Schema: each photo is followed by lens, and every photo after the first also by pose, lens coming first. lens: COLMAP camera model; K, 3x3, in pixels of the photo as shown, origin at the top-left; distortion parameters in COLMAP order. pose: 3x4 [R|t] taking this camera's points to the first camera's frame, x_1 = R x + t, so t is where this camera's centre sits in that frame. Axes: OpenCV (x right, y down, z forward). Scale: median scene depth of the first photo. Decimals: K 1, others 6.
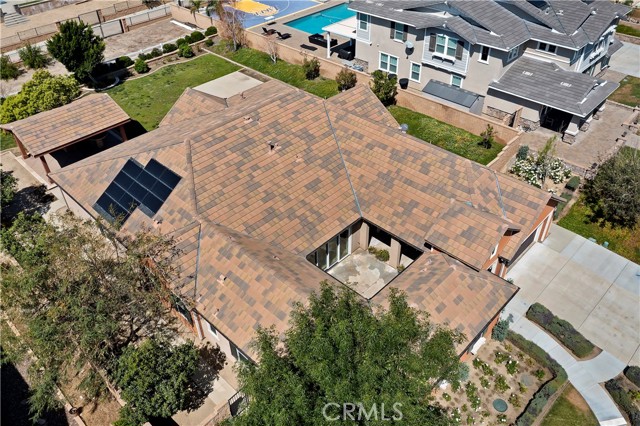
lens RADIAL K [[509.4, 0, 319.3], [0, 509.4, 213.2], [0, 0, 1]] dist [-0.009573, 0.007471]
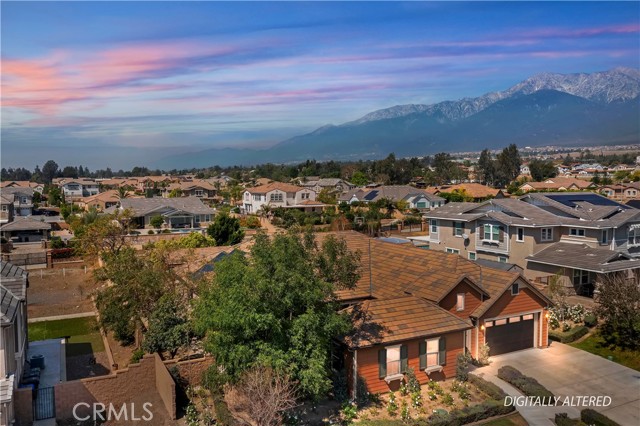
lens RADIAL K [[509.4, 0, 319.3], [0, 509.4, 213.2], [0, 0, 1]] dist [-0.009573, 0.007471]
pose [[0.946058, 0.033259, -0.322286, 0.258030], [-0.211074, 0.817936, -0.535189, 0.385108], [0.245810, 0.574346, 0.780835, -0.084755]]
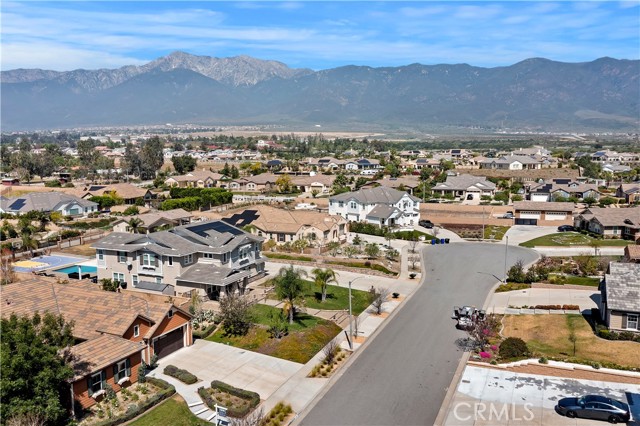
lens RADIAL K [[509.4, 0, 319.3], [0, 509.4, 213.2], [0, 0, 1]] dist [-0.009573, 0.007471]
pose [[0.942073, -0.023492, 0.334585, 0.227812], [0.198159, 0.843820, -0.498699, 0.472515], [-0.270614, 0.536111, 0.799595, -0.534848]]
